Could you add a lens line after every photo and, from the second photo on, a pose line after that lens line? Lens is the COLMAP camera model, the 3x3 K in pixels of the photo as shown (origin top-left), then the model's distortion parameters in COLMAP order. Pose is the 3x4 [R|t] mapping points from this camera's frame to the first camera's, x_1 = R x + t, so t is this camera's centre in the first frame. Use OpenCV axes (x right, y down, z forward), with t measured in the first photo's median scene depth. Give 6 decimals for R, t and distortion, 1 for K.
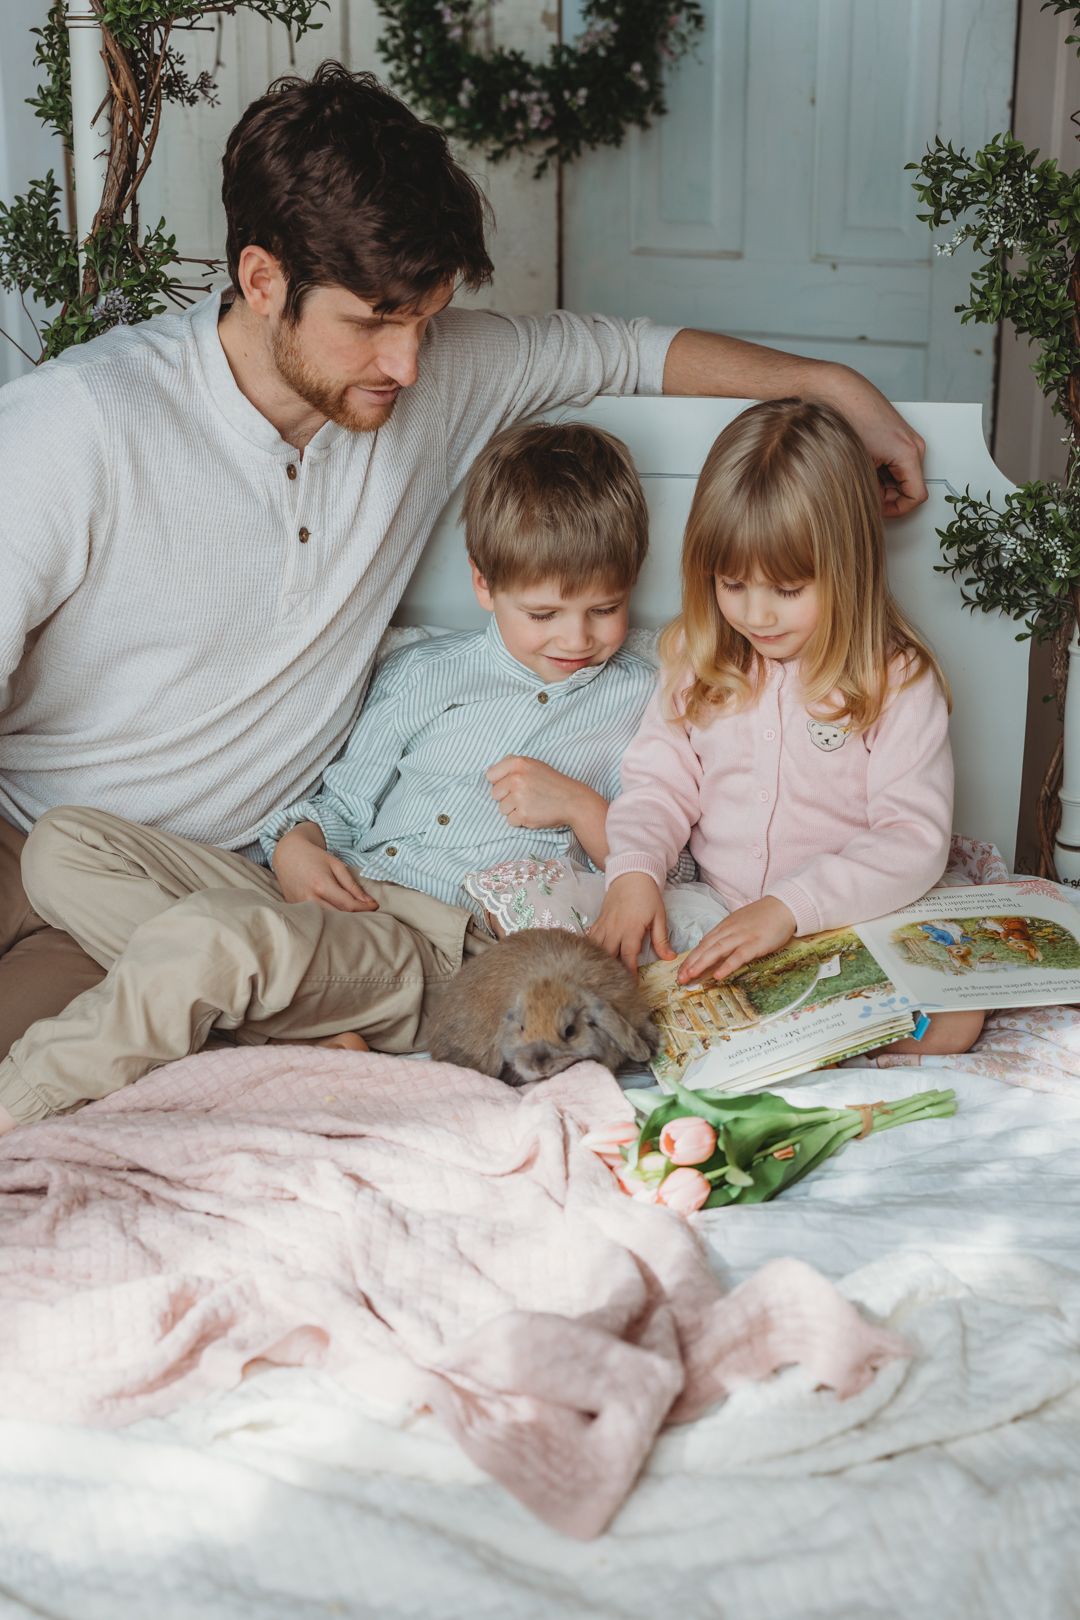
lens RADIAL K [[2886.5, 0, 540.0], [0, 2886.5, 810.0], [0, 0, 1]] dist [0.021621, 0.006541]
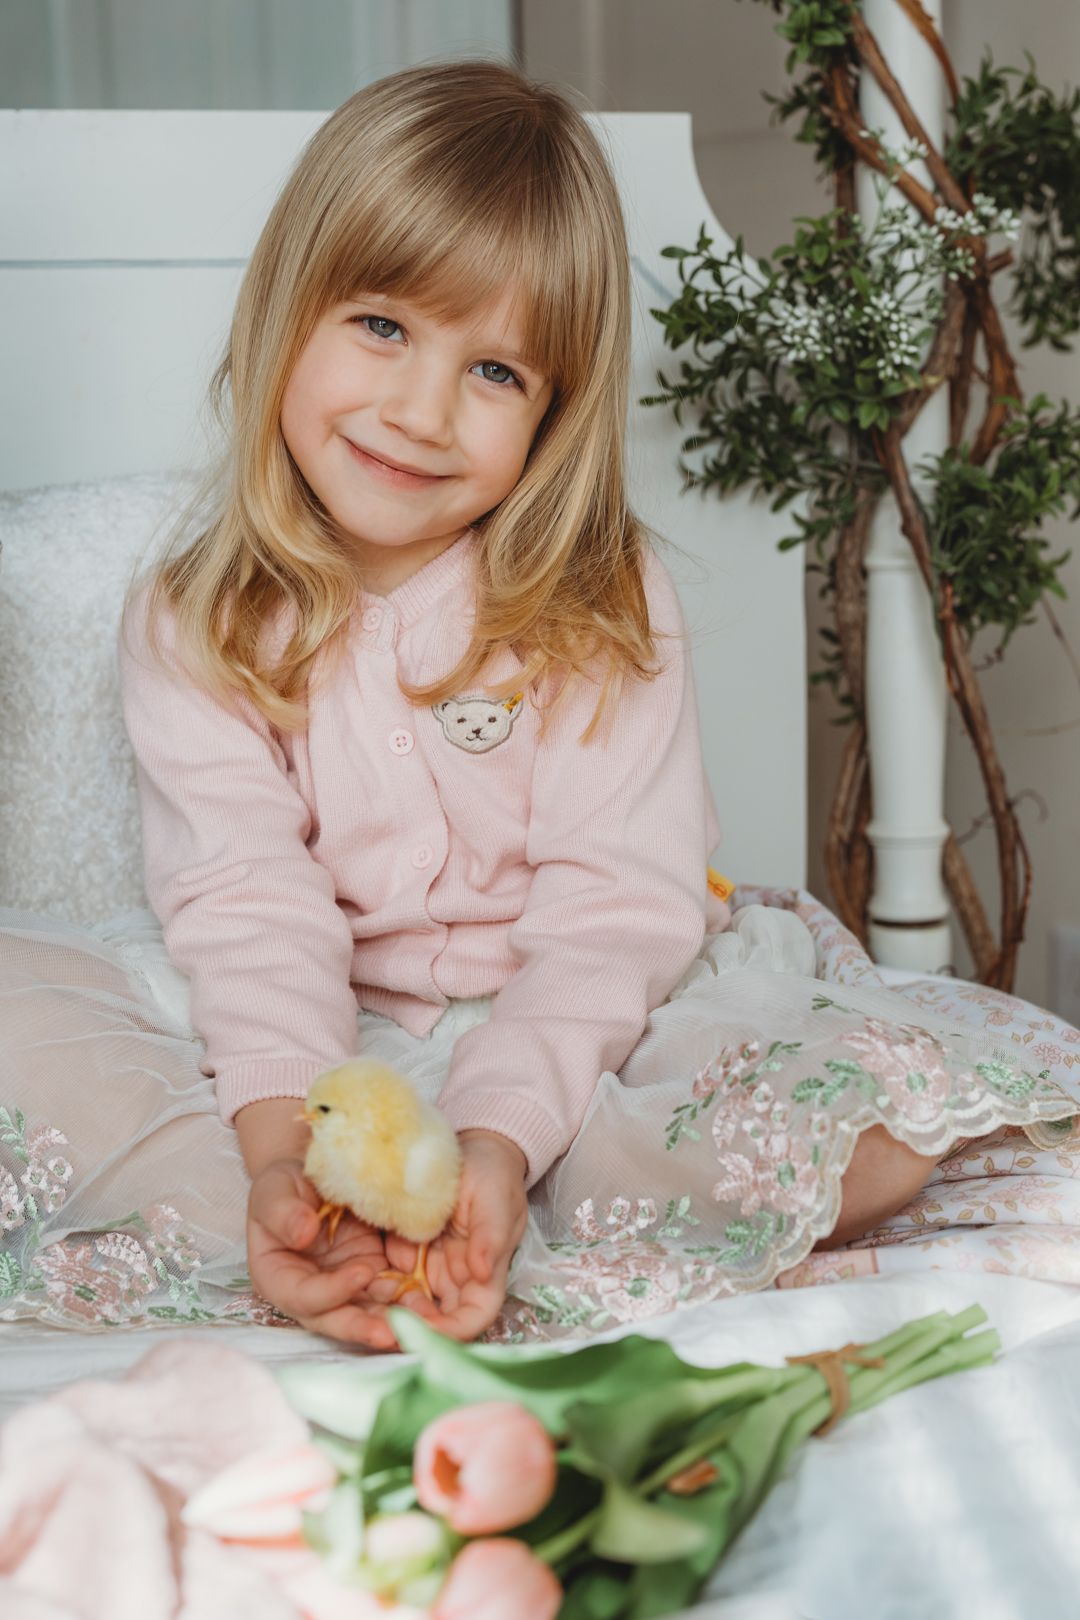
lens RADIAL K [[2886.5, 0, 540.0], [0, 2886.5, 810.0], [0, 0, 1]] dist [0.021621, 0.006541]
pose [[0.964949, -0.064643, 0.254351, -0.023817], [0.105897, 0.982691, -0.151999, 0.071616], [-0.240123, 0.173606, 0.955093, 0.507984]]
